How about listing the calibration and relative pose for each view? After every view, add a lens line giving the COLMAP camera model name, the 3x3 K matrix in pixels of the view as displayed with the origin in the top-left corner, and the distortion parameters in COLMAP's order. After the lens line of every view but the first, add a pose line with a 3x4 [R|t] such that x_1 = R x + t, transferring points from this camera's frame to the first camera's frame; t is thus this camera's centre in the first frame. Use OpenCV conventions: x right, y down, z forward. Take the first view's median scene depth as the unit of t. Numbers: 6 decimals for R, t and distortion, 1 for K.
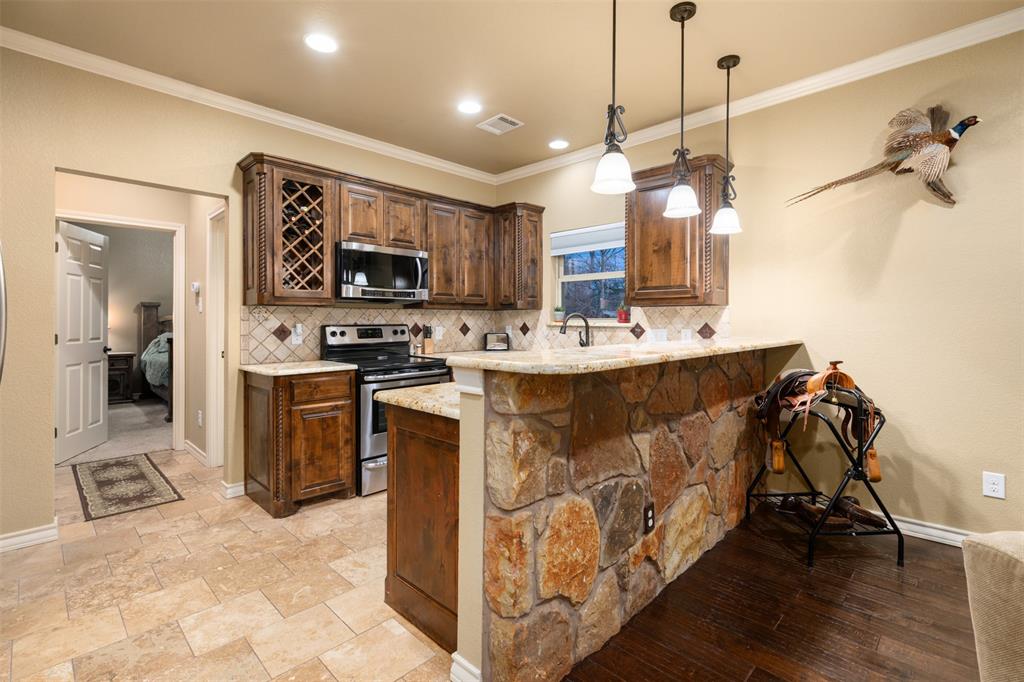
lens RADIAL K [[470.6, 0, 525.0], [0, 470.6, 321.4], [0, 0, 1]] dist [0.002644, 0.000145]
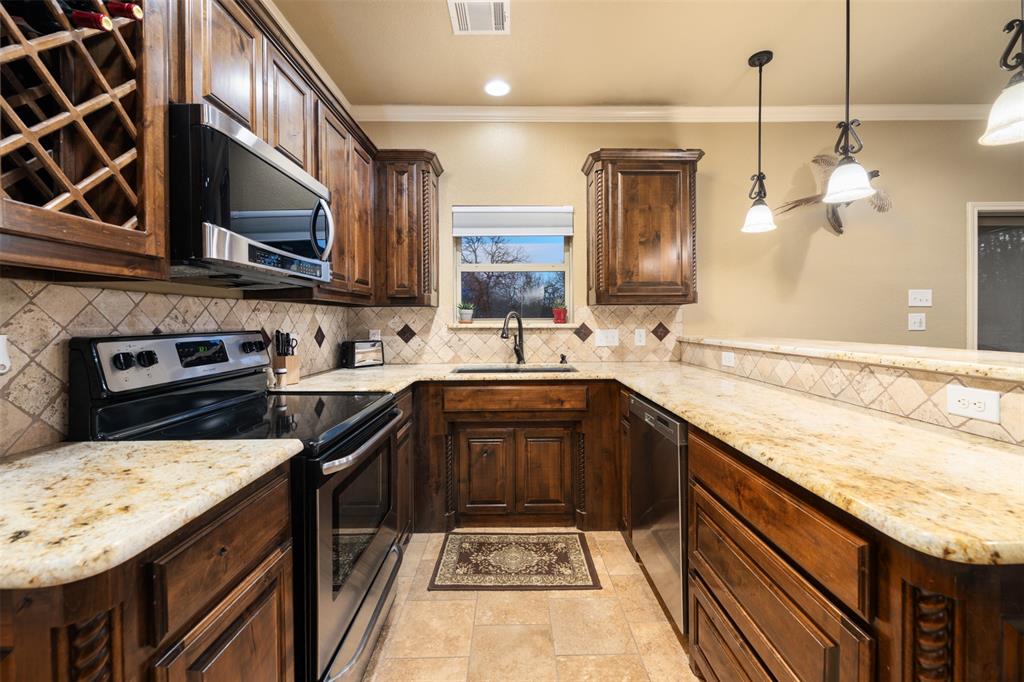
lens RADIAL K [[407.4, 0, 516.9], [0, 407.4, 324.4], [0, 0, 1]] dist [-0.003424, -0.000183]
pose [[0.715128, -0.010430, 0.698916, -0.387286], [0.007445, 0.999946, 0.007305, -0.001169], [-0.698954, -0.000021, 0.715166, 0.540455]]
